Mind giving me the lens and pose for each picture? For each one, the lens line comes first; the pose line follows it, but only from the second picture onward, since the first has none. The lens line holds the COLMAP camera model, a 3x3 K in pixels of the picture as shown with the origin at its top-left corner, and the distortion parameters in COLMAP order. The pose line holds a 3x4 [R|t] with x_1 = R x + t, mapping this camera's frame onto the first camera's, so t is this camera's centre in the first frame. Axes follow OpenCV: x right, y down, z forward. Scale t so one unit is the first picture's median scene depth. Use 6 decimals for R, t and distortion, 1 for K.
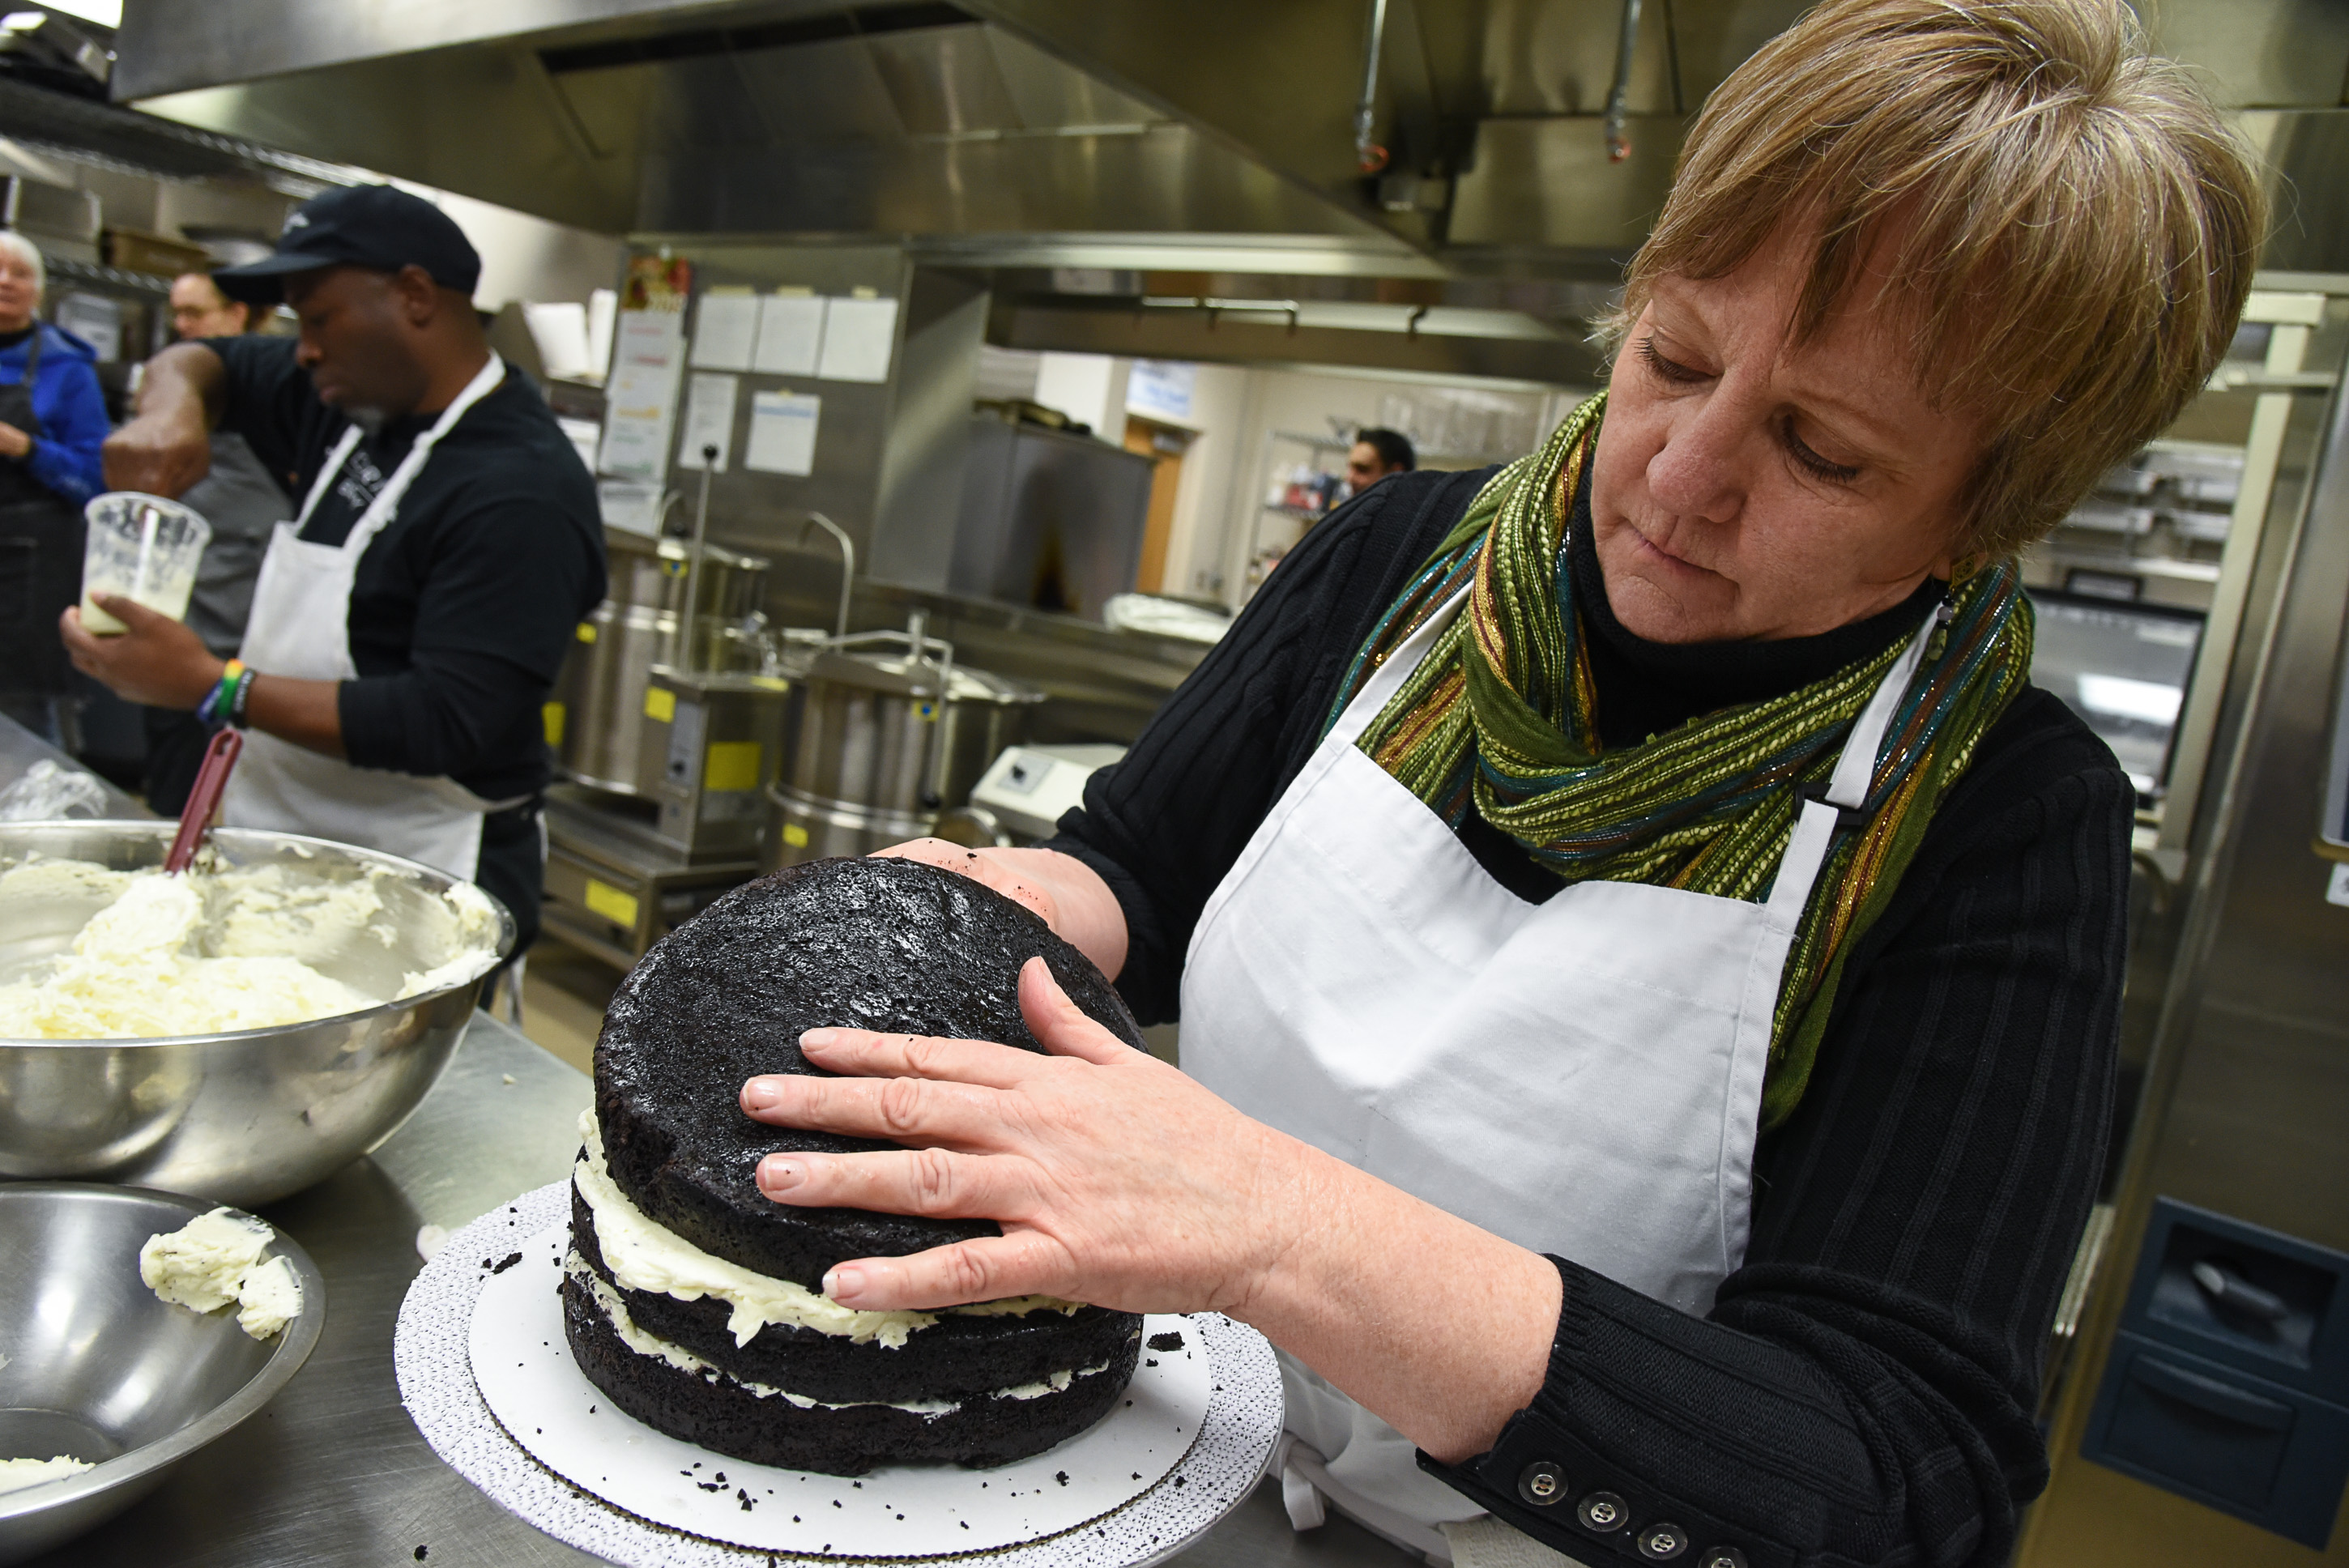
lens RADIAL K [[1630.0, 0, 1158.1], [0, 1630.0, 824.8], [0, 0, 1]] dist [-0.103330, 0.047591]
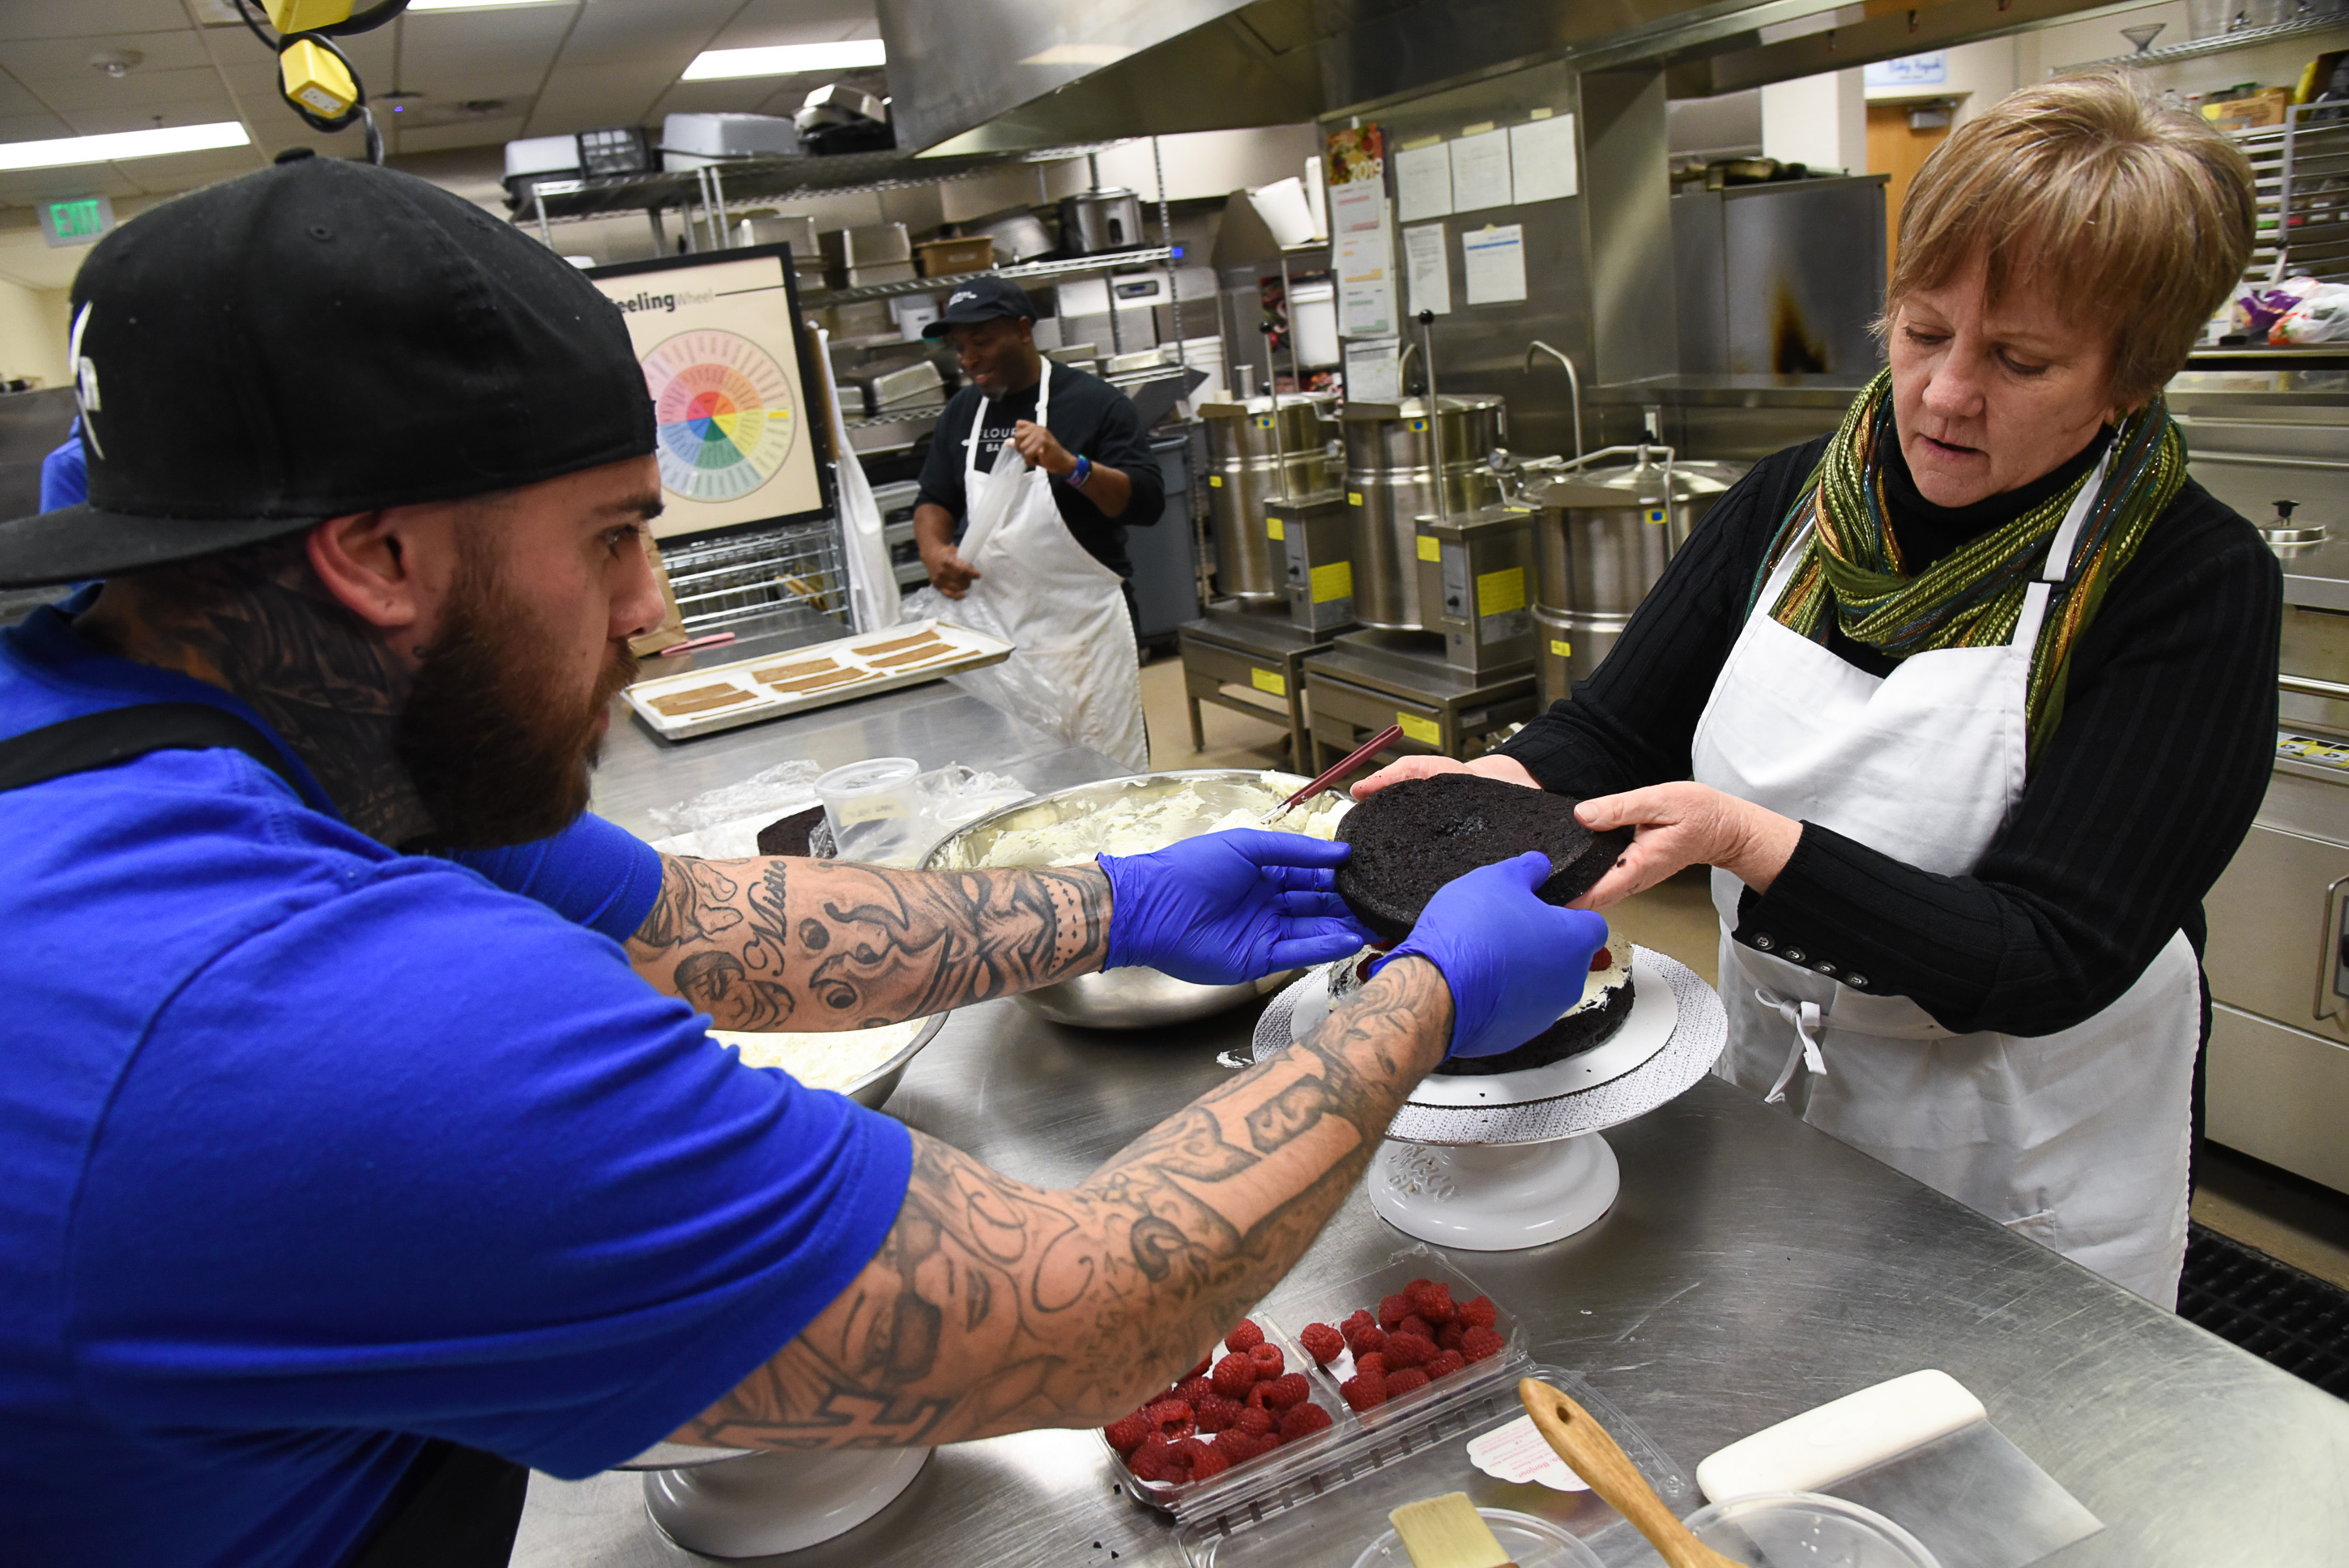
lens RADIAL K [[1630.0, 0, 1158.1], [0, 1630.0, 824.8], [0, 0, 1]] dist [-0.103330, 0.047591]
pose [[0.871198, -0.123885, -0.475043, 0.041462], [0.181193, 0.980459, 0.076606, -0.006870], [0.456270, -0.152814, 0.876622, -0.110372]]
